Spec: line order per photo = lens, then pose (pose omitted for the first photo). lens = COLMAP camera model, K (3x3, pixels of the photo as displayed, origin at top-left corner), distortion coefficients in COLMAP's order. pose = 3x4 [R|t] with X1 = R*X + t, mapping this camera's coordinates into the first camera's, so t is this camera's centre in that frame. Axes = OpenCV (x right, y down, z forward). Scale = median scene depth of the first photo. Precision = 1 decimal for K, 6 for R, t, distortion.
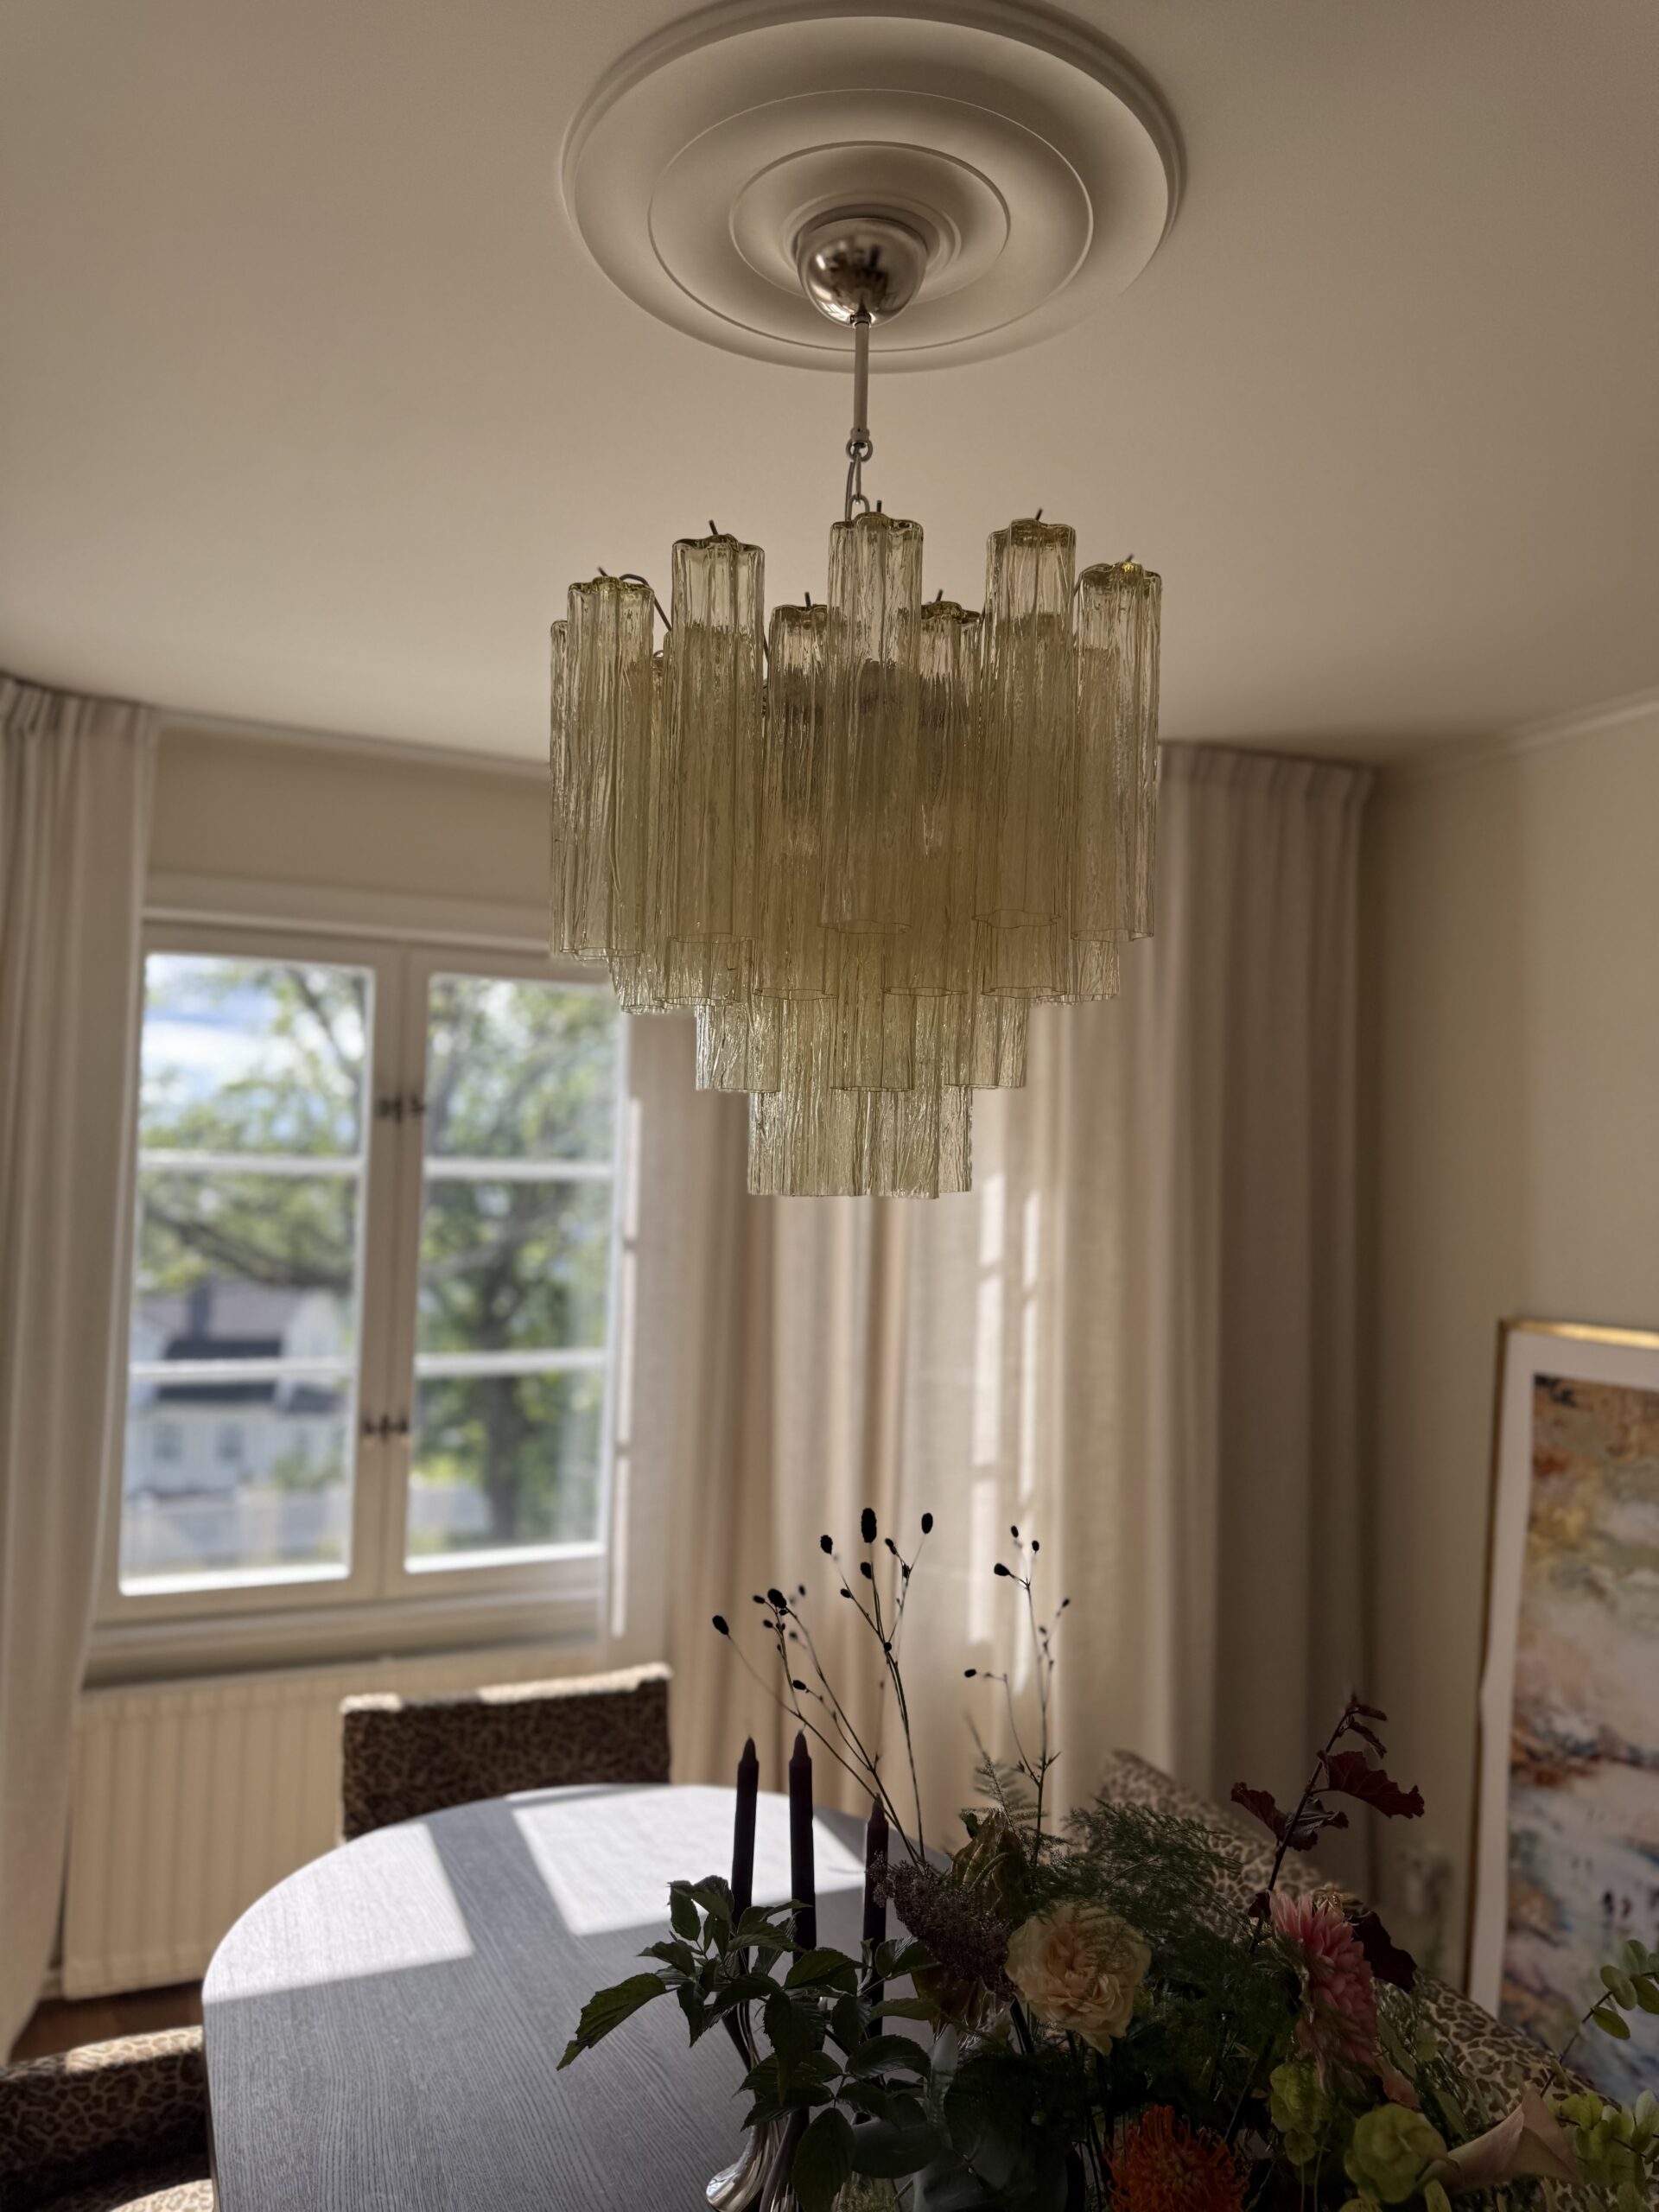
lens RADIAL K [[1623.7, 0, 829.7], [0, 1623.7, 1100.5], [0, 0, 1]] dist [-0.003337, -0.004595]
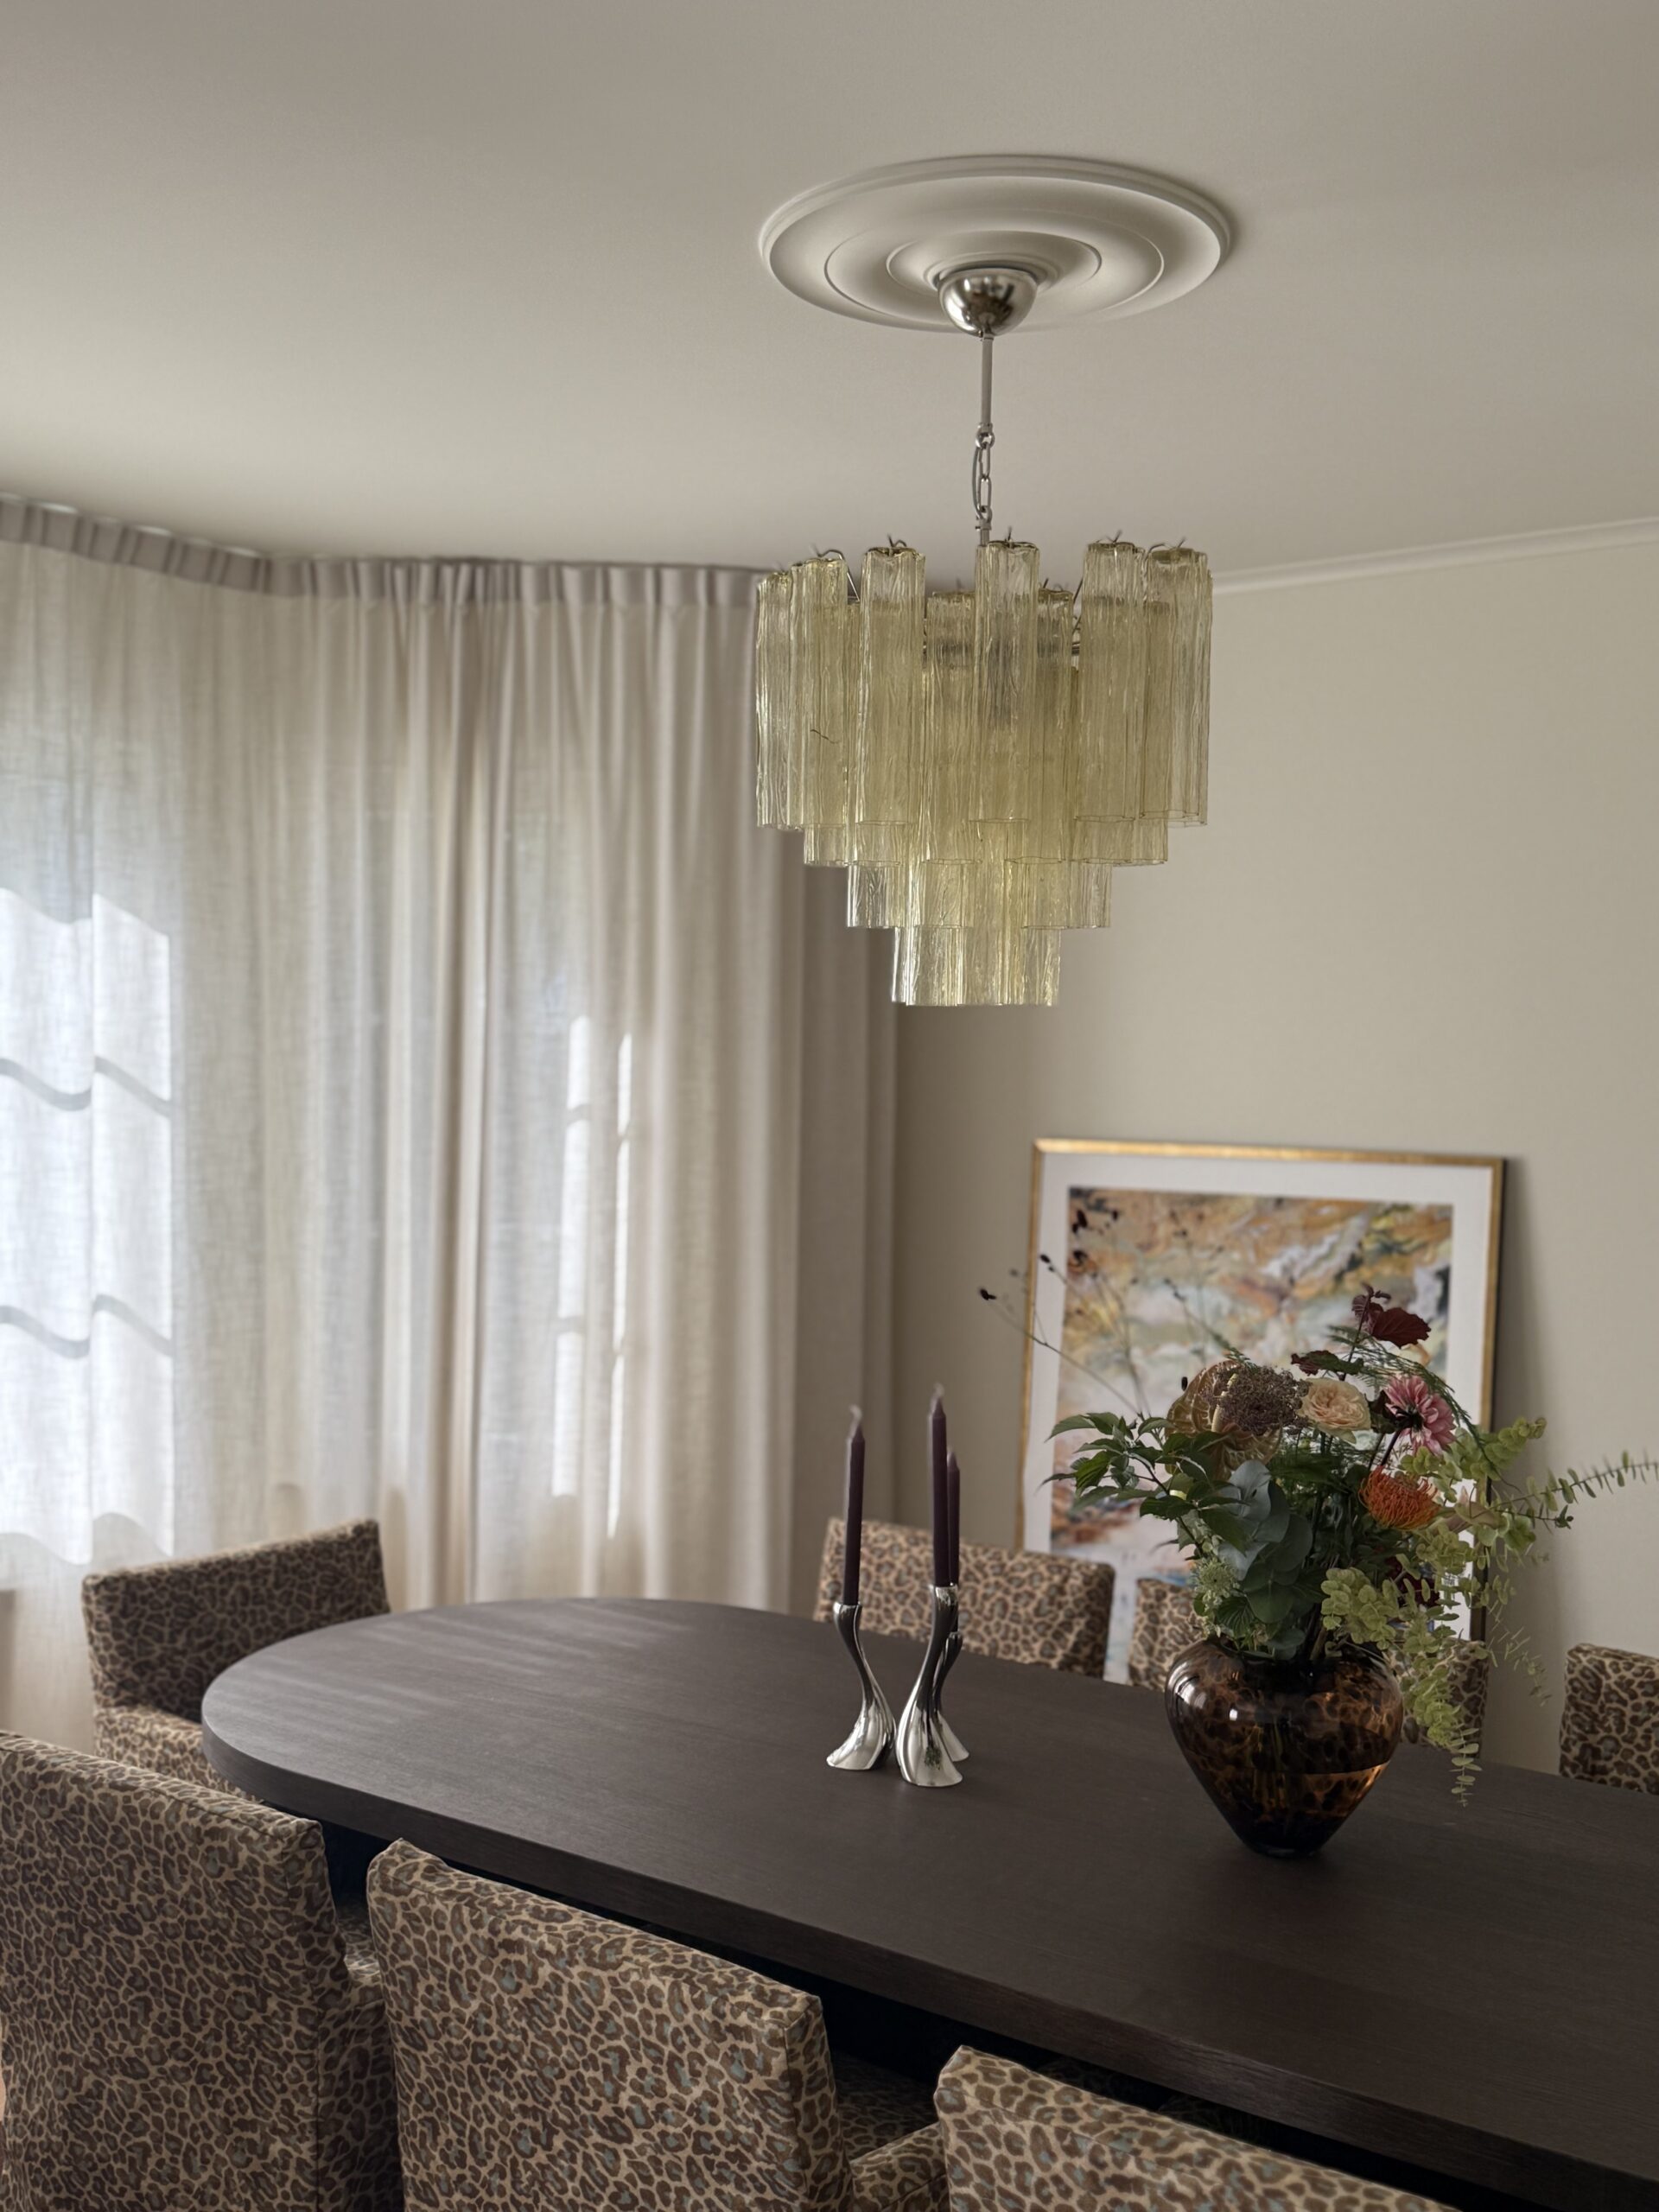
lens RADIAL K [[2191.8, 0, 829.5], [0, 2191.8, 1106.0], [0, 0, 1]] dist [0.081629, -0.007690]
pose [[0.878391, -0.025214, 0.477277, -0.553203], [-0.008401, 0.997639, 0.068165, 0.012033], [-0.477869, -0.063885, 0.876105, -0.317149]]
